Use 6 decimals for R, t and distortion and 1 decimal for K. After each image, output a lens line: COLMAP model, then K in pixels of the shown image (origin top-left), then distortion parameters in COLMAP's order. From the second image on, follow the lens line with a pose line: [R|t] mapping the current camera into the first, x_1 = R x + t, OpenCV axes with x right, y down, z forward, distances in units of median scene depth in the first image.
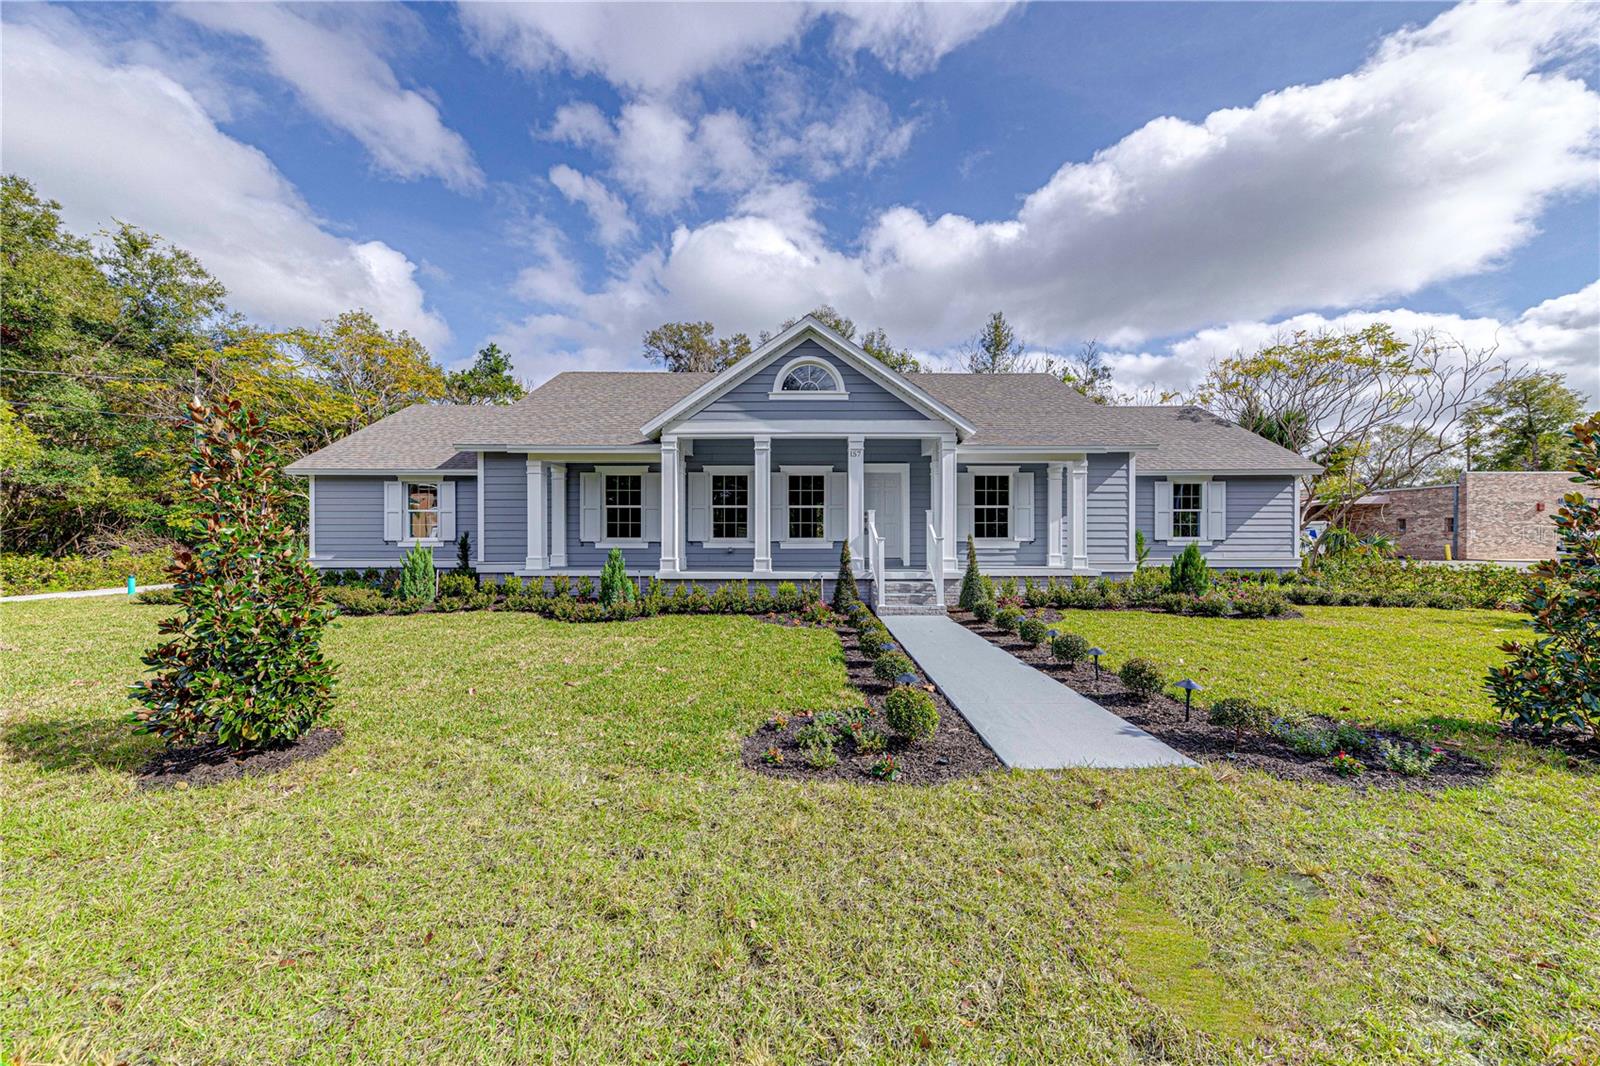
lens RADIAL K [[550.9, 0, 800.8], [0, 550.9, 535.9], [0, 0, 1]] dist [-0.001336, -0.000041]
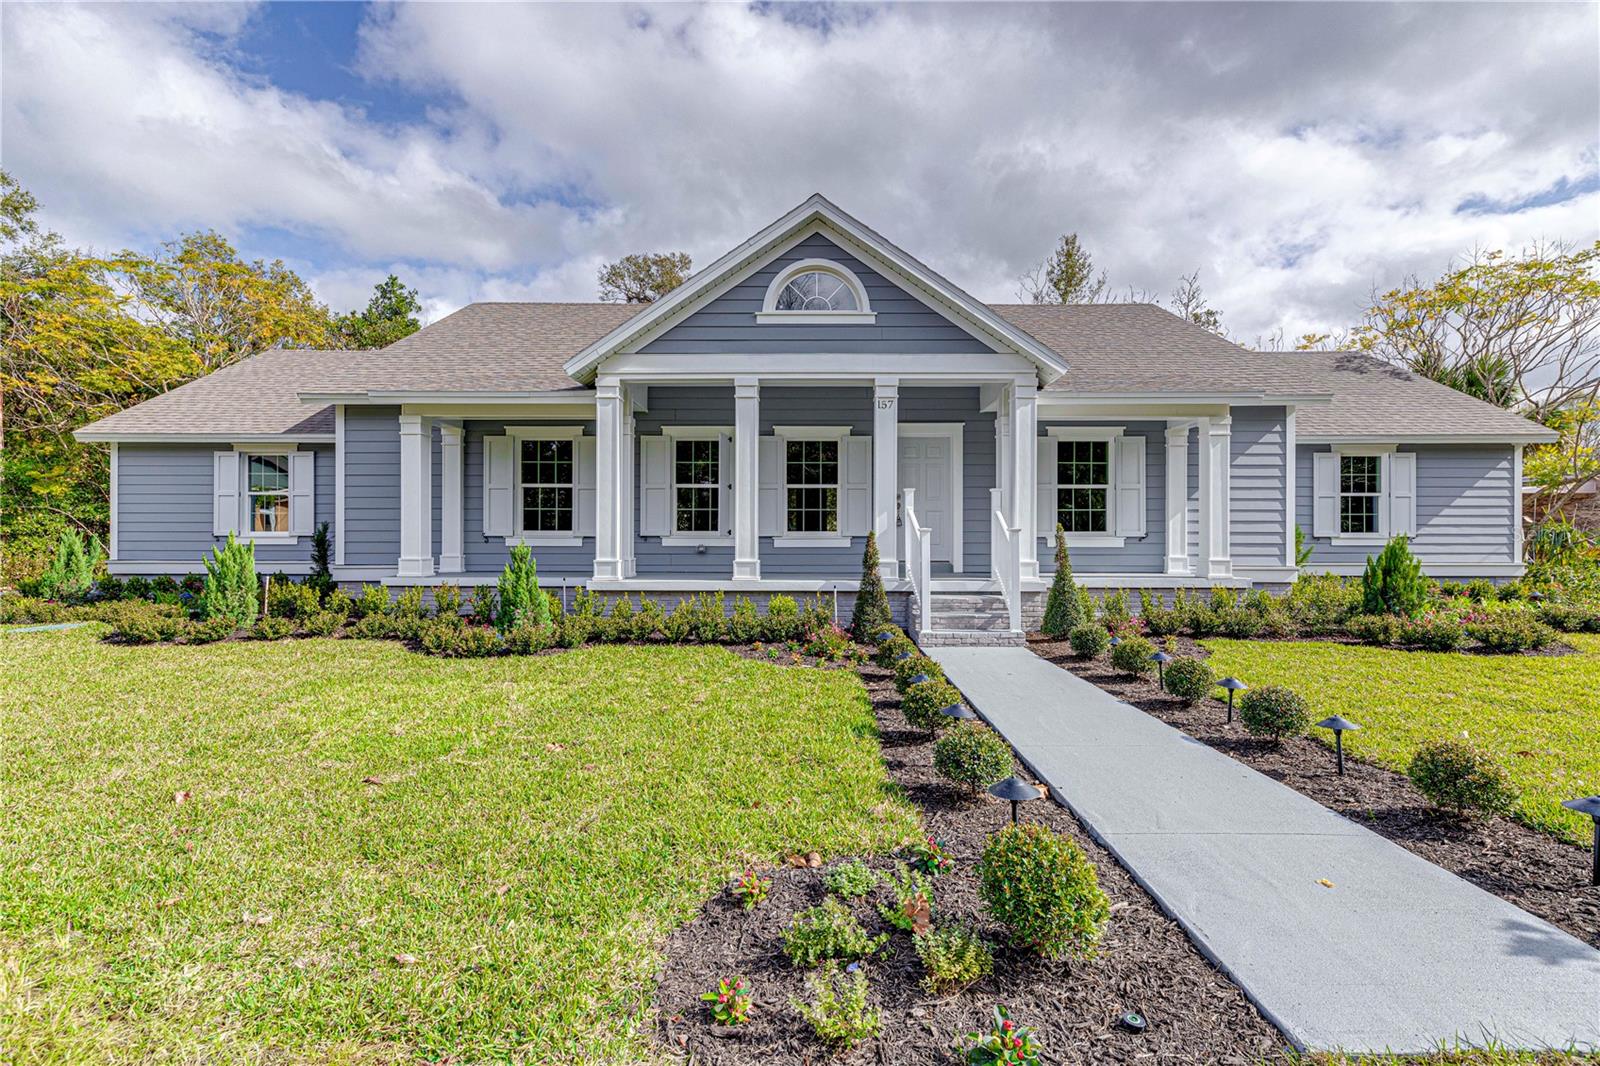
lens RADIAL K [[726.7, 0, 799.8], [0, 726.7, 532.1], [0, 0, 1]] dist [0.000700, -0.000584]
pose [[0.999966, 0.001941, -0.008005, 0.002102], [-0.001977, 0.999988, -0.004522, 0.009289], [0.007996, 0.004538, 0.999958, 0.102404]]
